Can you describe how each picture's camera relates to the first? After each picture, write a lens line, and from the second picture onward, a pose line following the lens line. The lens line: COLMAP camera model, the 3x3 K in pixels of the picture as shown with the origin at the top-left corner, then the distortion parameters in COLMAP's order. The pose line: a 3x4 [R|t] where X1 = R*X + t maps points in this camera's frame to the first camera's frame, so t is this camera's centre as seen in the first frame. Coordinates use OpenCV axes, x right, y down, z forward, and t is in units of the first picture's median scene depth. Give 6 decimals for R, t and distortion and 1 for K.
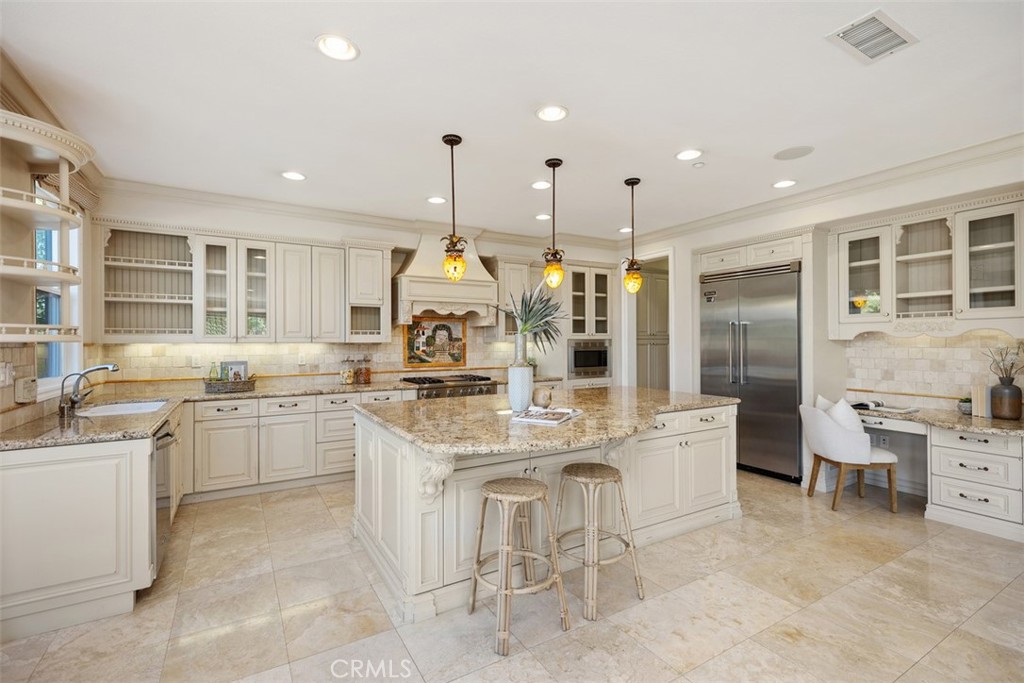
lens RADIAL K [[463.3, 0, 517.0], [0, 463.3, 343.1], [0, 0, 1]] dist [-0.000954, 0.001705]
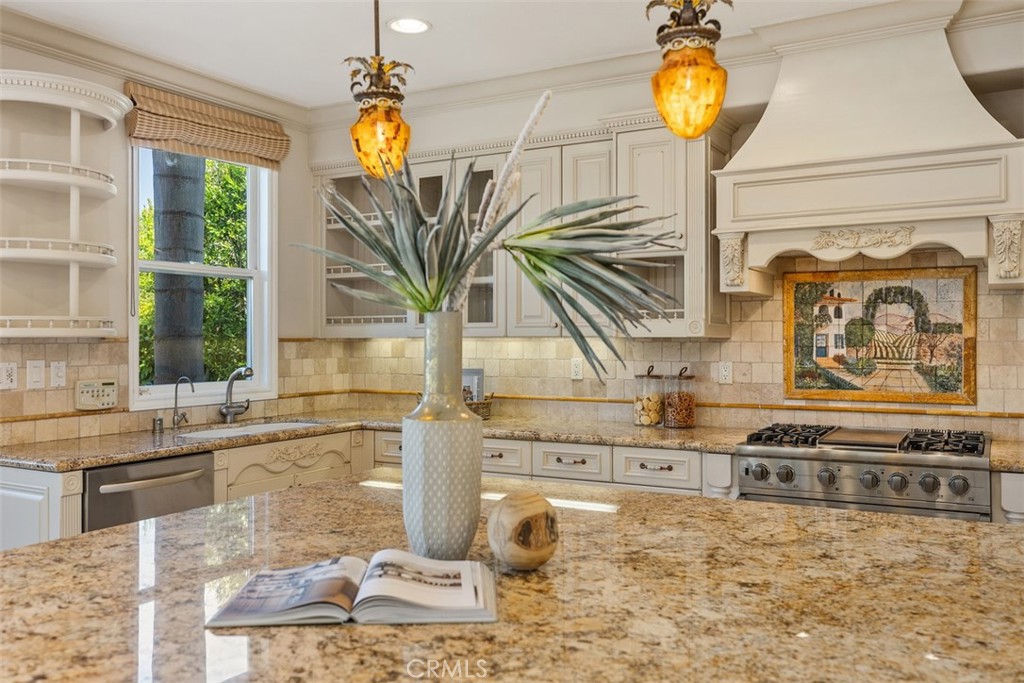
lens RADIAL K [[866.4, 0, 511.9], [0, 866.4, 336.8], [0, 0, 1]] dist [-0.001626, 0.002141]
pose [[0.477677, 0.001358, -0.878535, 0.332661], [-0.000509, 0.999999, 0.001269, -0.002108], [0.878536, -0.000159, 0.477677, 0.457864]]
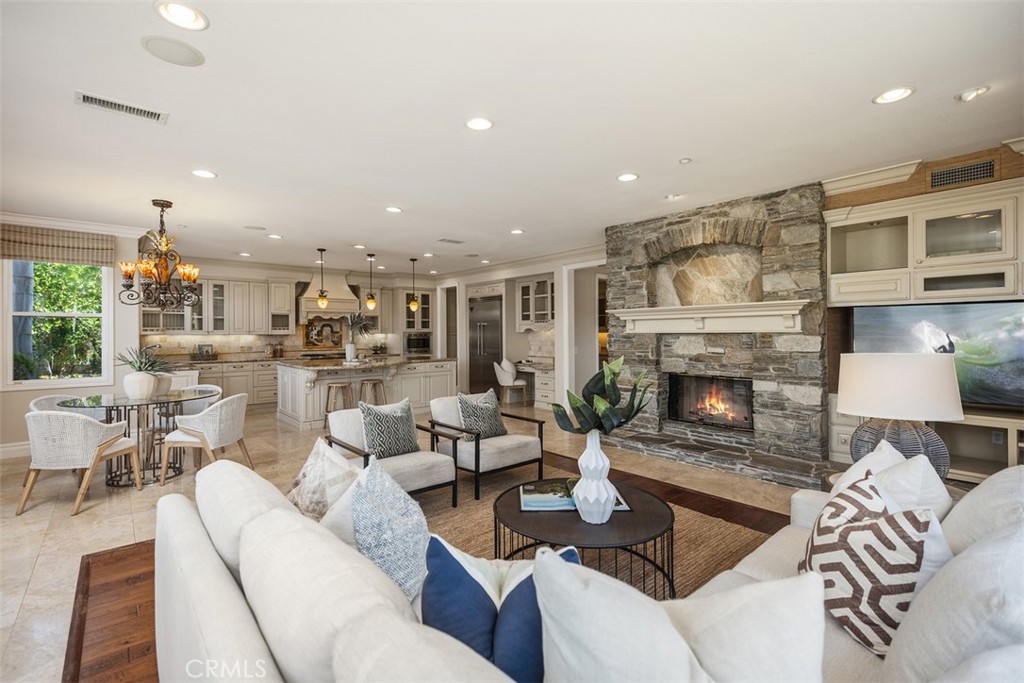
lens RADIAL K [[463.3, 0, 517.1], [0, 463.3, 334.2], [0, 0, 1]] dist [-0.000954, 0.001705]
pose [[0.984587, -0.002739, 0.174876, 0.263936], [0.002658, 0.999996, 0.000698, -0.000302], [-0.174877, -0.000223, 0.984590, -0.930237]]
